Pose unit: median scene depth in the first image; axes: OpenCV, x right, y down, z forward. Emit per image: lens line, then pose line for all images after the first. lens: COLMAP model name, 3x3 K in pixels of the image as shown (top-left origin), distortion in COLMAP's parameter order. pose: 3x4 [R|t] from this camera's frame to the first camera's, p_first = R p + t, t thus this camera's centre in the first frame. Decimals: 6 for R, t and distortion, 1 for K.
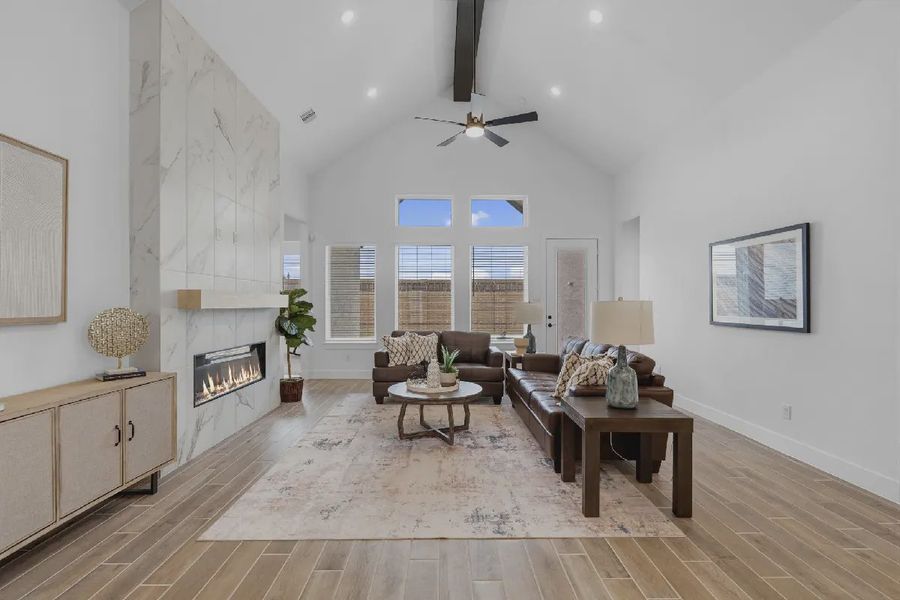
lens RADIAL K [[411.4, 0, 446.6], [0, 411.4, 302.1], [0, 0, 1]] dist [-0.003845, 0.002290]
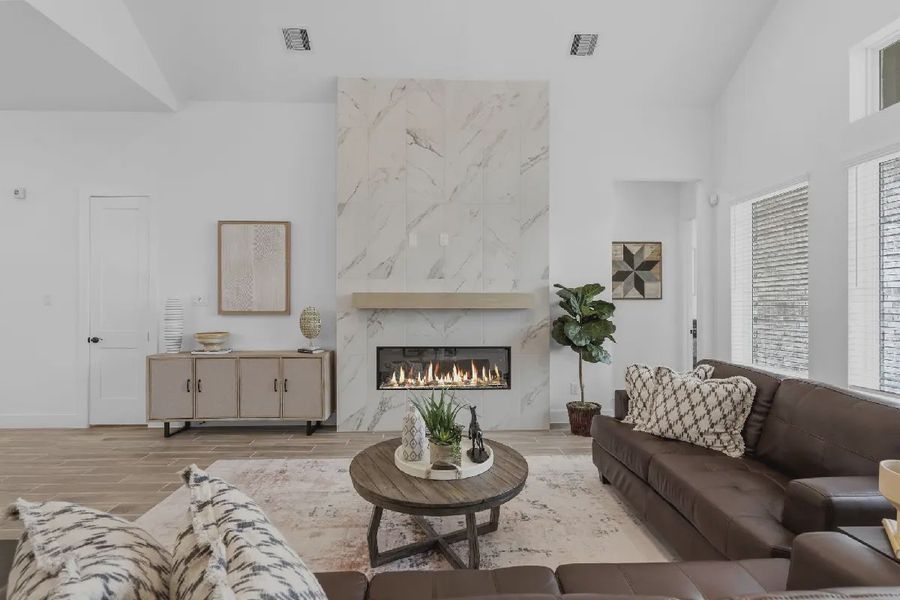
lens RADIAL K [[411.4, 0, 445.9], [0, 411.4, 300.5], [0, 0, 1]] dist [-0.003845, 0.002290]
pose [[0.018500, -0.008136, -0.999796, 0.562008], [0.005840, 0.999951, -0.008029, 0.003587], [0.999812, -0.005690, 0.018547, 1.100653]]
